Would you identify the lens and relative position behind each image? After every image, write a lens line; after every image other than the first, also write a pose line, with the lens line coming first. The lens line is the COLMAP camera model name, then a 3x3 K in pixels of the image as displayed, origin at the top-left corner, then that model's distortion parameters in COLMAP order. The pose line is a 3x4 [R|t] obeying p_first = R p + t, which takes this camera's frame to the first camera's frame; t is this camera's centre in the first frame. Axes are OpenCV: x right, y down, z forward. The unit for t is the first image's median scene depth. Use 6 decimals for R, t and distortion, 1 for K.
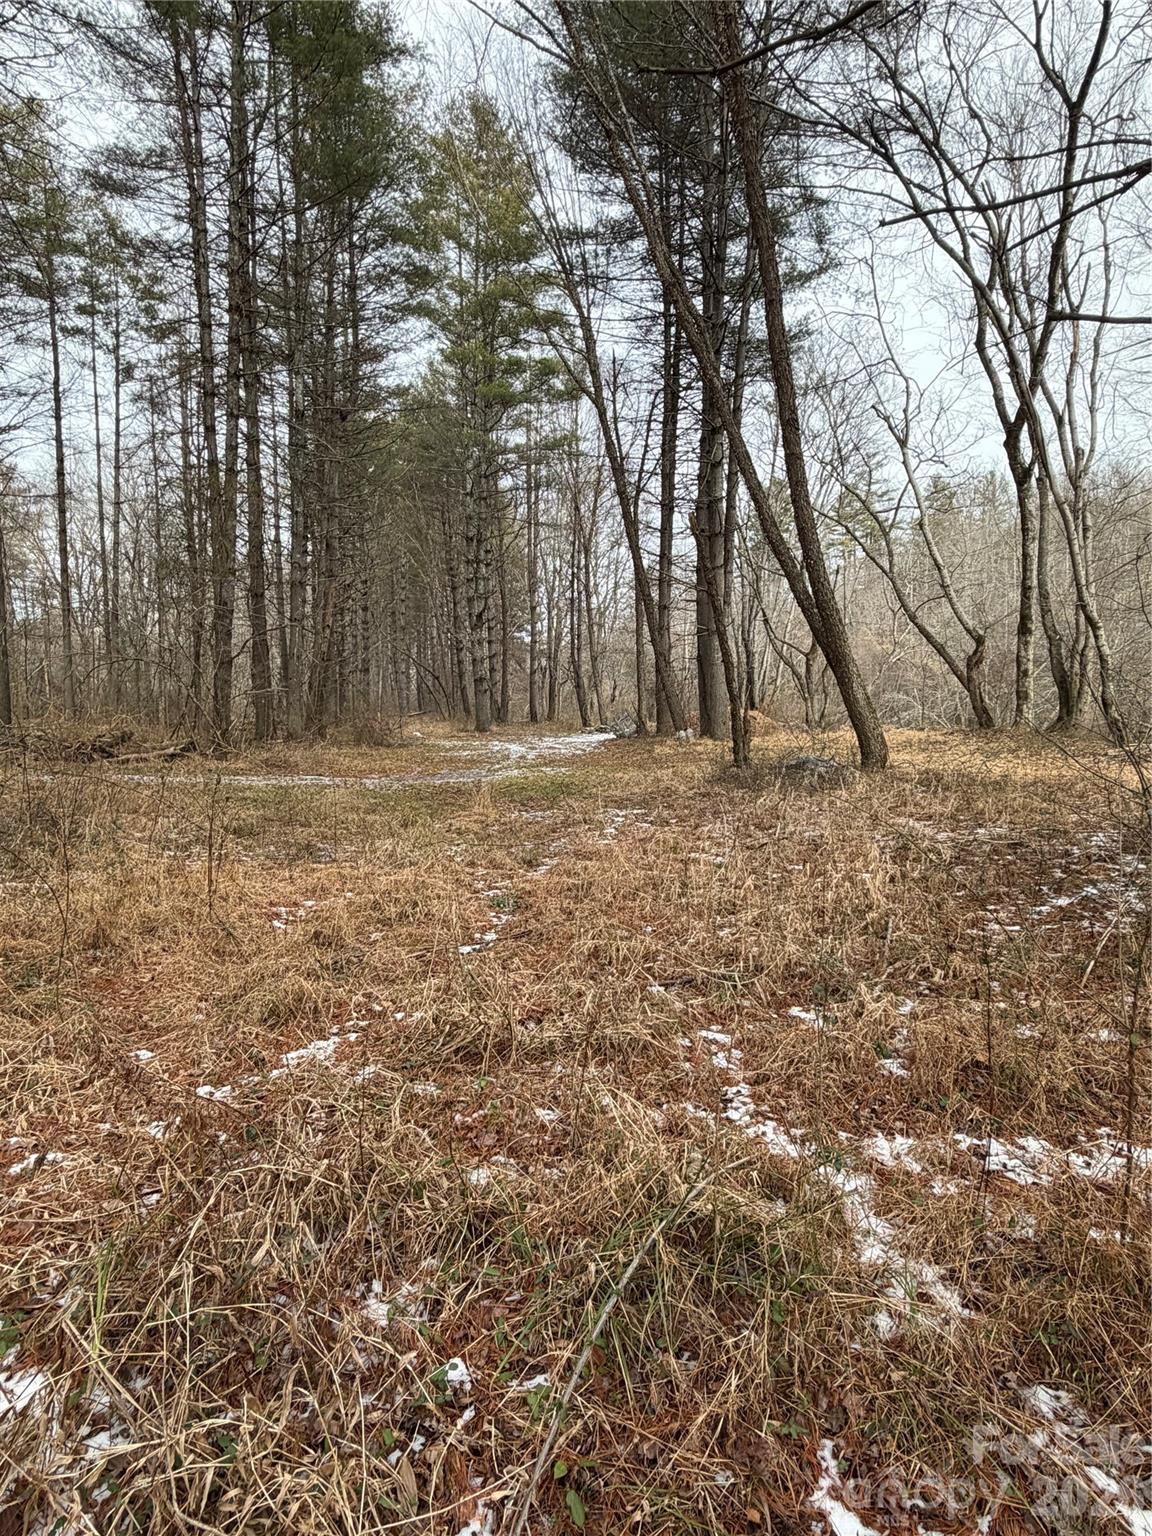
lens RADIAL K [[851.1, 0, 575.9], [0, 851.1, 762.6], [0, 0, 1]] dist [-0.001380, -0.000033]
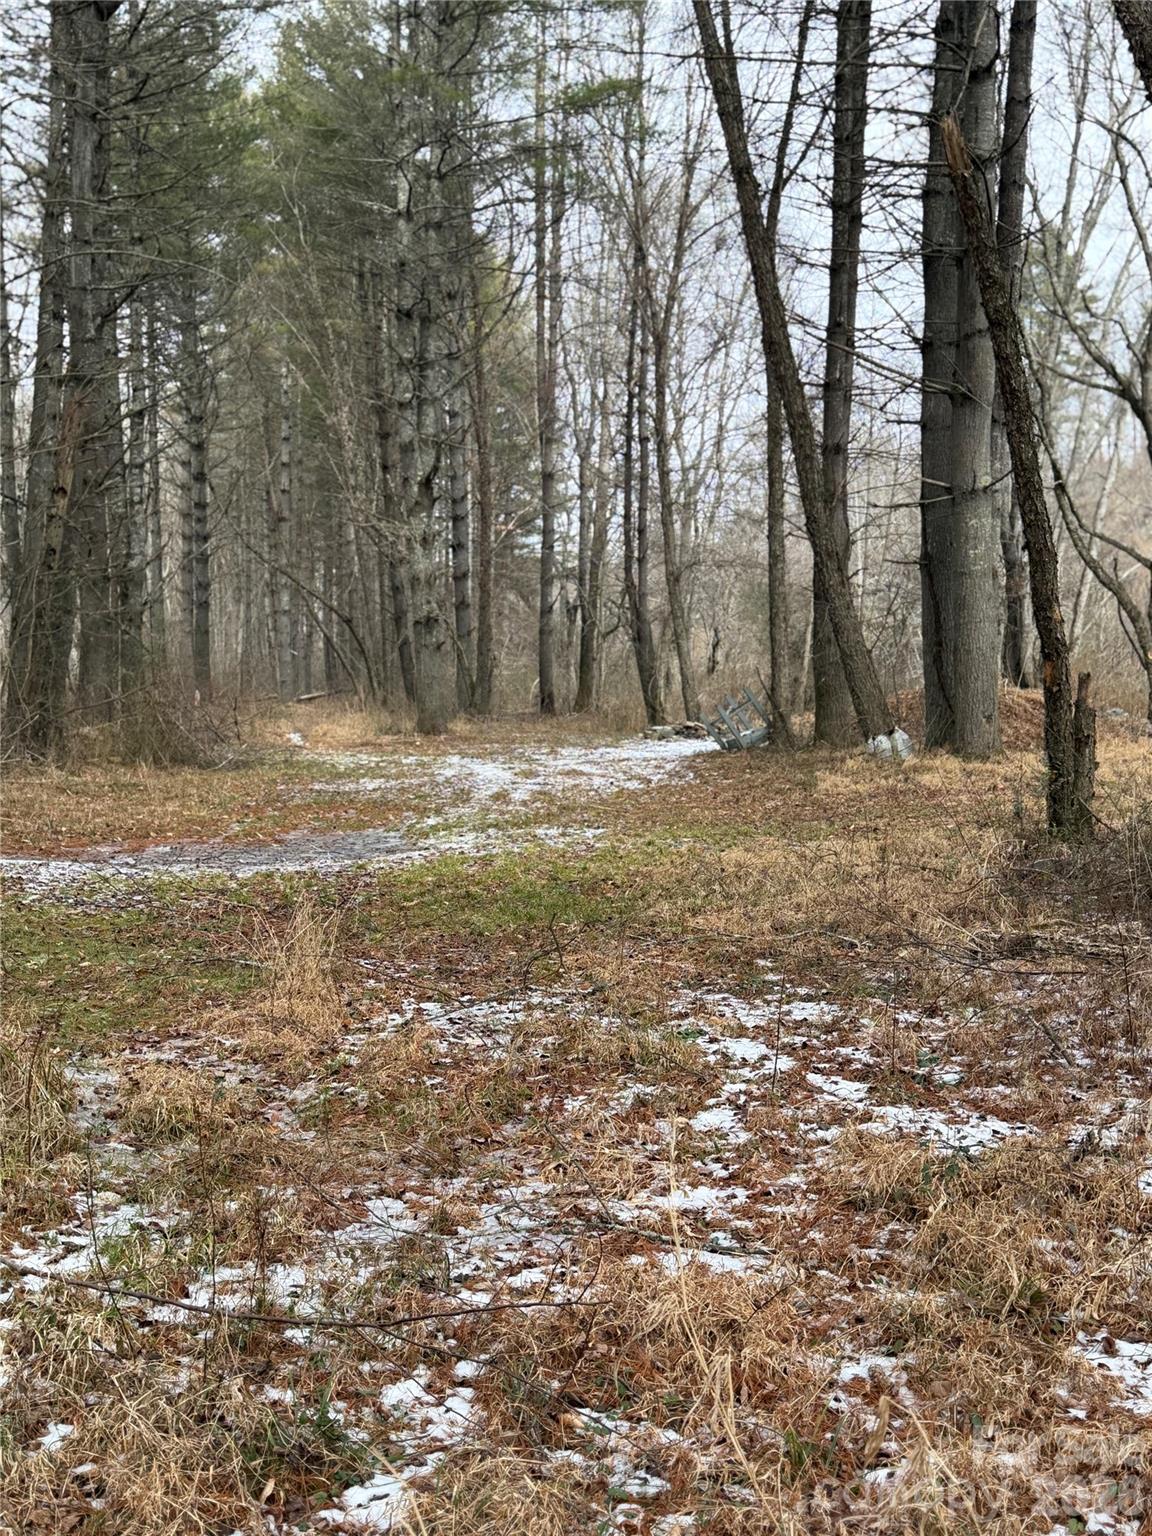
lens RADIAL K [[1612.2, 0, 576.1], [0, 1612.2, 771.2], [0, 0, 1]] dist [0.147465, 0.000000]
pose [[0.999212, 0.006301, -0.039180, 0.003859], [-0.006791, 0.999900, -0.012382, -0.005671], [0.039098, 0.012639, 0.999155, 0.123770]]
